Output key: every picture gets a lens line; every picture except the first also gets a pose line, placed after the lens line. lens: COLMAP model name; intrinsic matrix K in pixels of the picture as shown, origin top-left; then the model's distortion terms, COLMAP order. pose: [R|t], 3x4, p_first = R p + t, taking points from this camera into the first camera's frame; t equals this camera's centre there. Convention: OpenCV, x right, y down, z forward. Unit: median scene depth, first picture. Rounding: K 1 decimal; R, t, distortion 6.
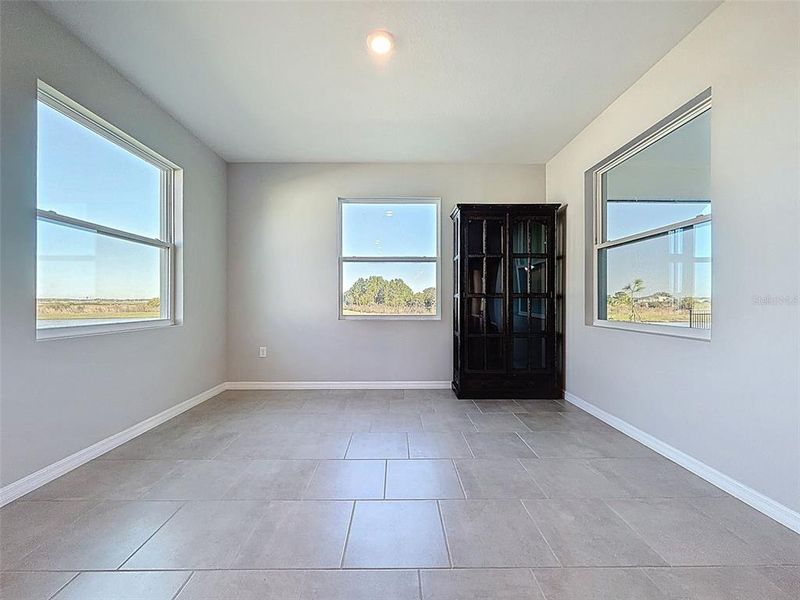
lens RADIAL K [[322.9, 0, 400.0], [0, 322.9, 300.0], [0, 0, 1]] dist [-0.001549, -0.000199]
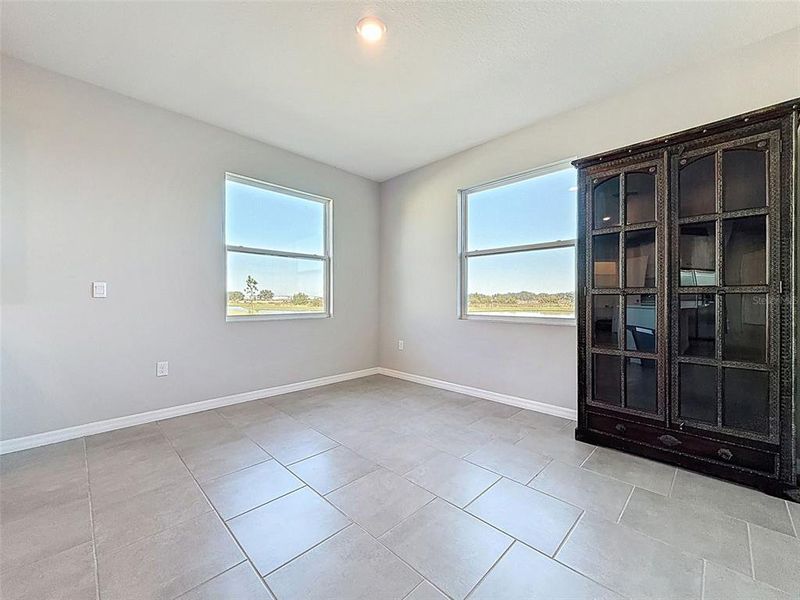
lens RADIAL K [[322.9, 0, 400.0], [0, 322.9, 300.0], [0, 0, 1]] dist [-0.001549, -0.000199]
pose [[0.700957, 0.002268, -0.713200, 0.447668], [0.001064, 0.999991, 0.004226, 0.000754], [0.713202, -0.003721, 0.700948, 0.257473]]
